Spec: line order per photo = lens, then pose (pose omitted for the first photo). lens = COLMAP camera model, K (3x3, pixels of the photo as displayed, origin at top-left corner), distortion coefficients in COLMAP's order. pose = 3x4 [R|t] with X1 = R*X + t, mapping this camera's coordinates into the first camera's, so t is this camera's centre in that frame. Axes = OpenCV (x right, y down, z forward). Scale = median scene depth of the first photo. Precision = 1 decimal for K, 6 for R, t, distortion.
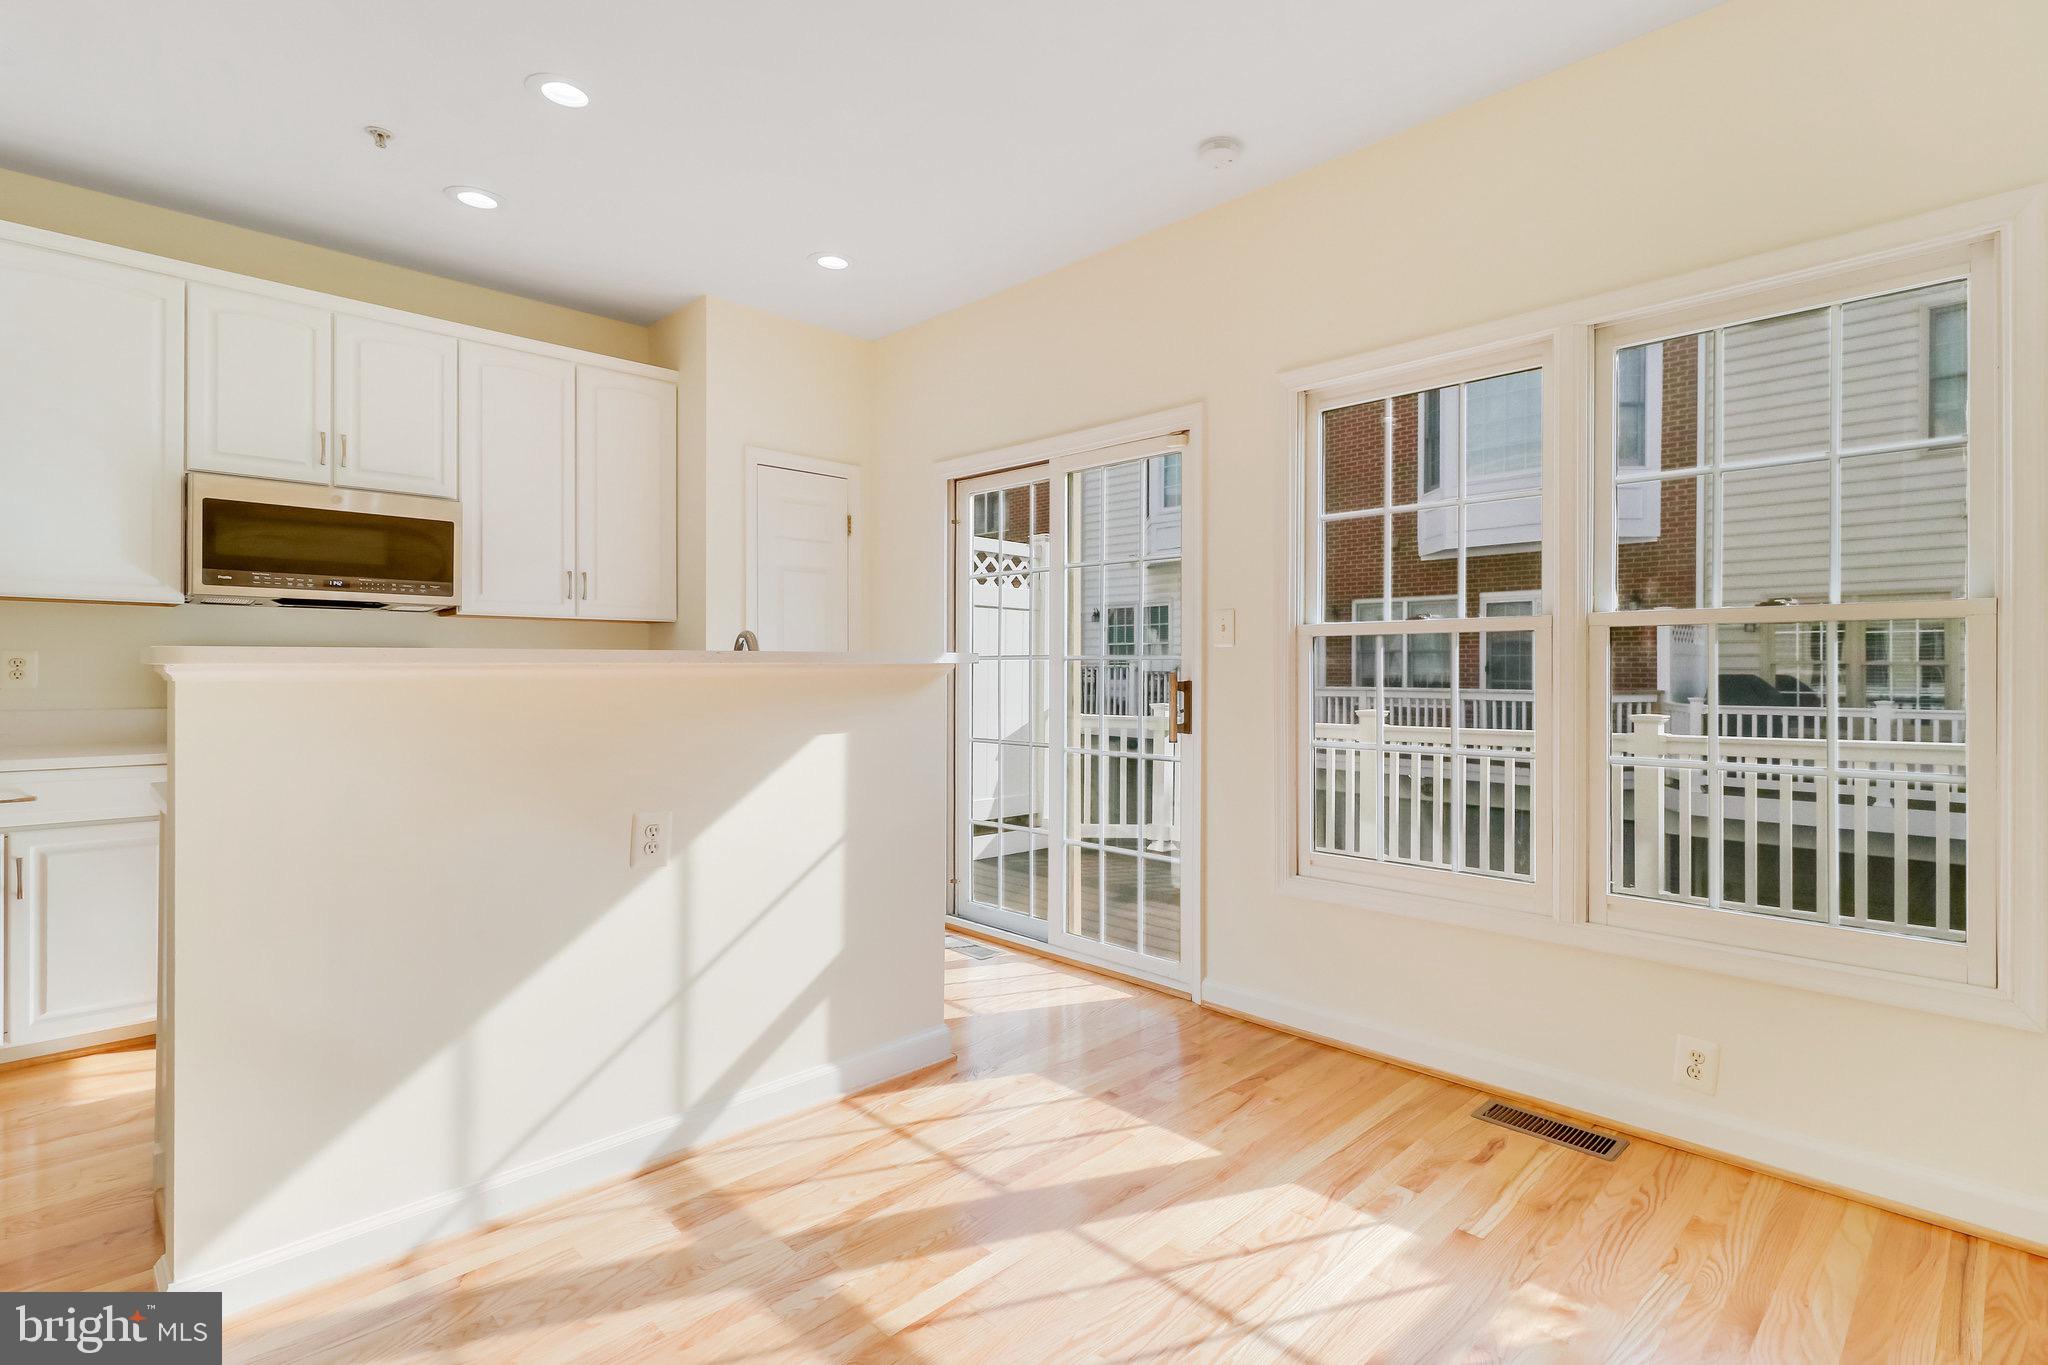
lens RADIAL K [[974.8, 0, 1023.6], [0, 974.8, 675.0], [0, 0, 1]] dist [-0.002794, 0.001171]
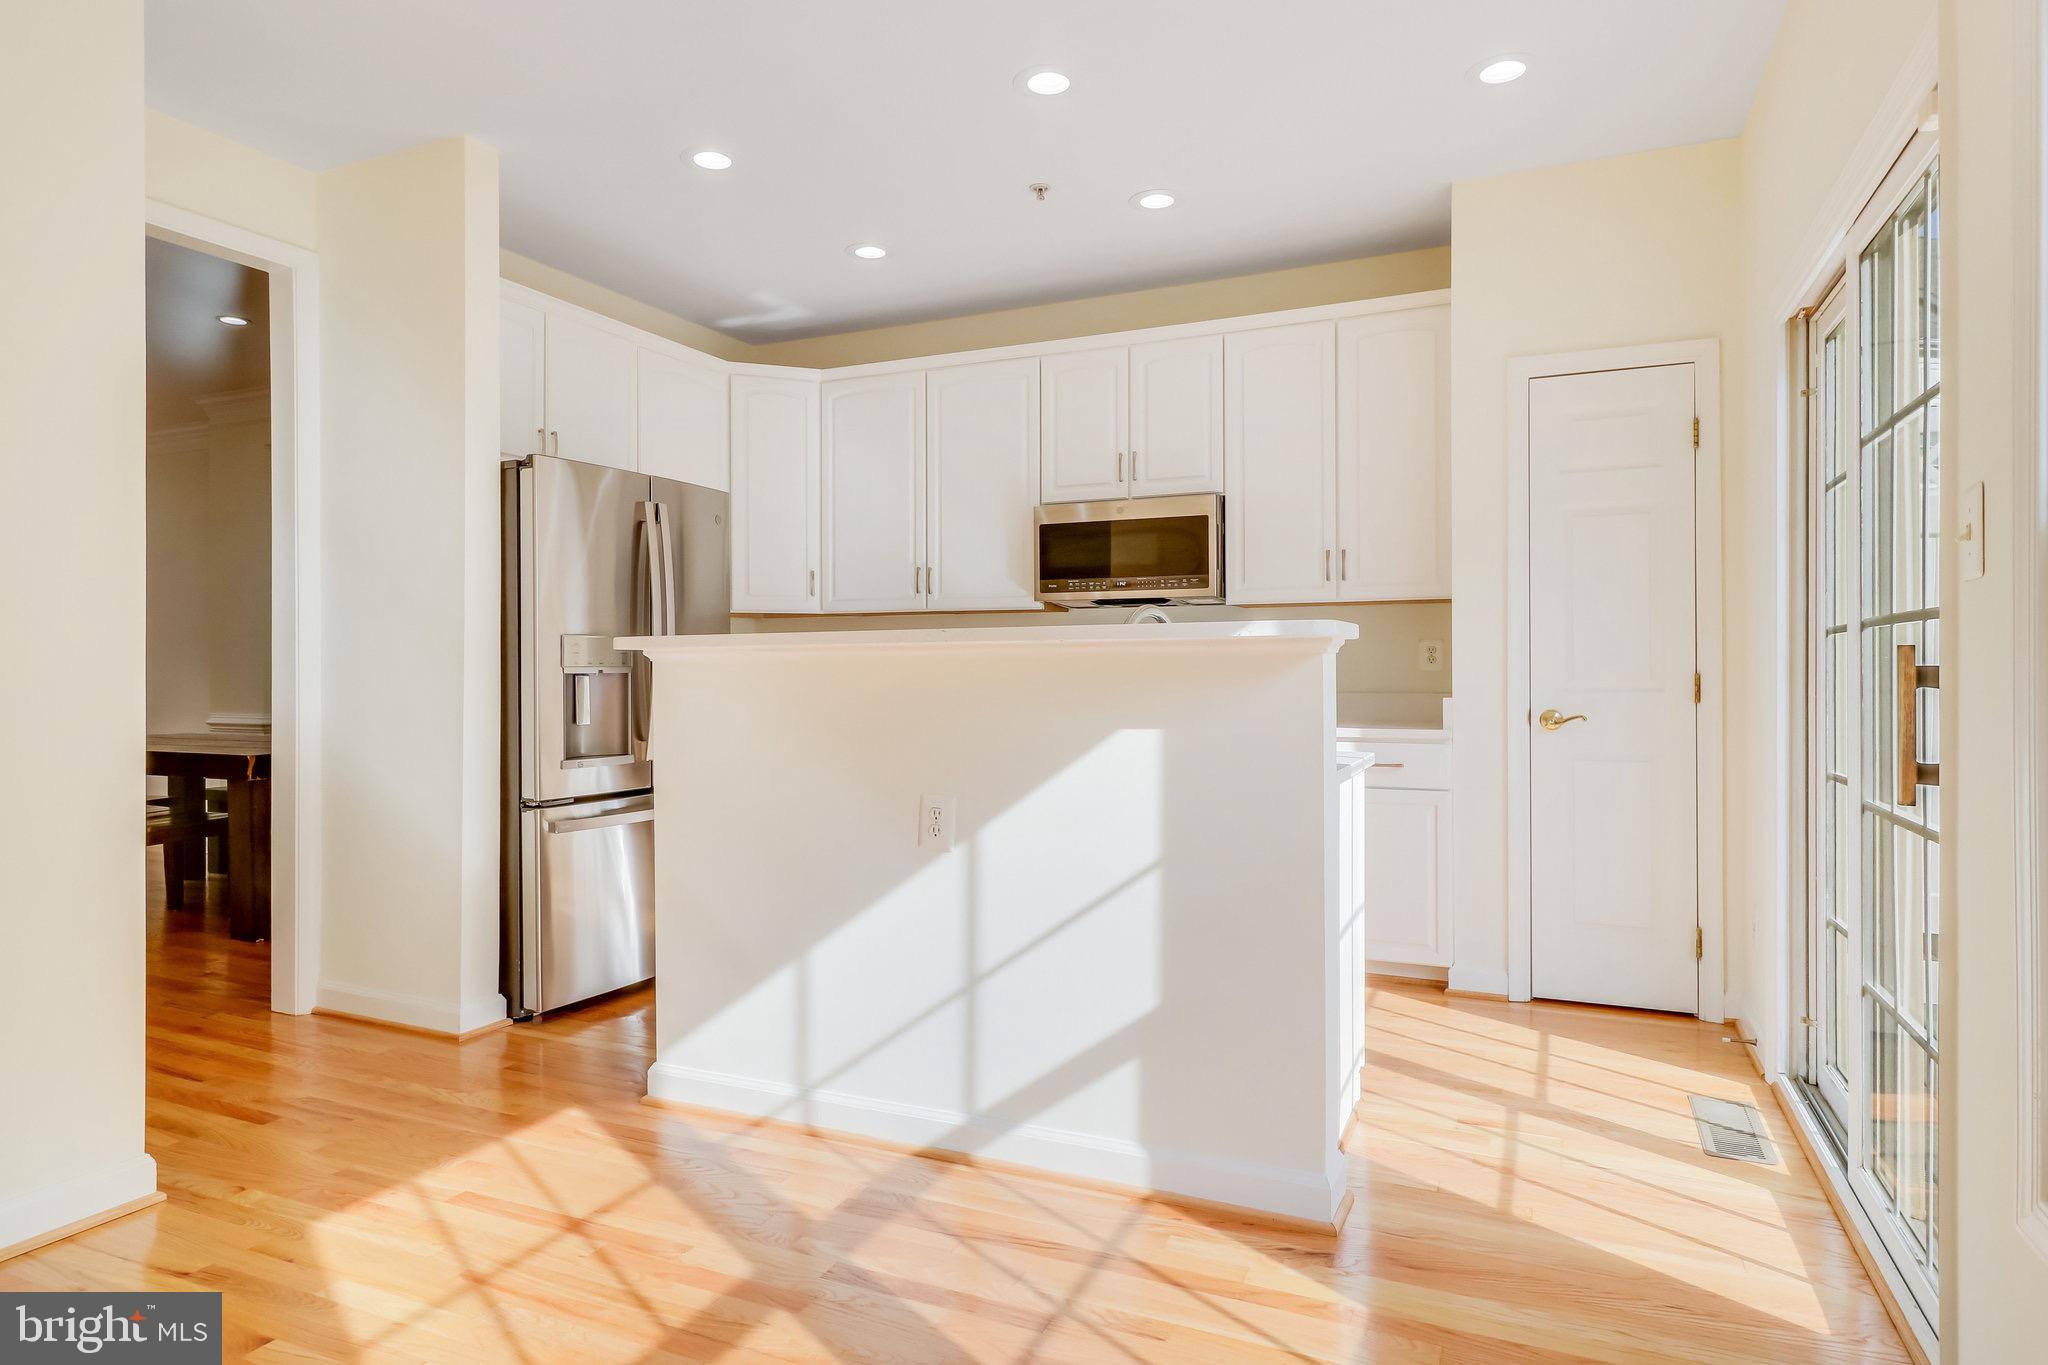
lens RADIAL K [[1067.2, 0, 1023.4], [0, 1067.2, 670.1], [0, 0, 1]] dist [0.014681, -0.001226]
pose [[0.389525, -0.000688, -0.921016, 0.571852], [-0.001876, 0.999997, -0.001540, 0.013619], [0.921014, 0.002328, 0.389523, 0.573654]]
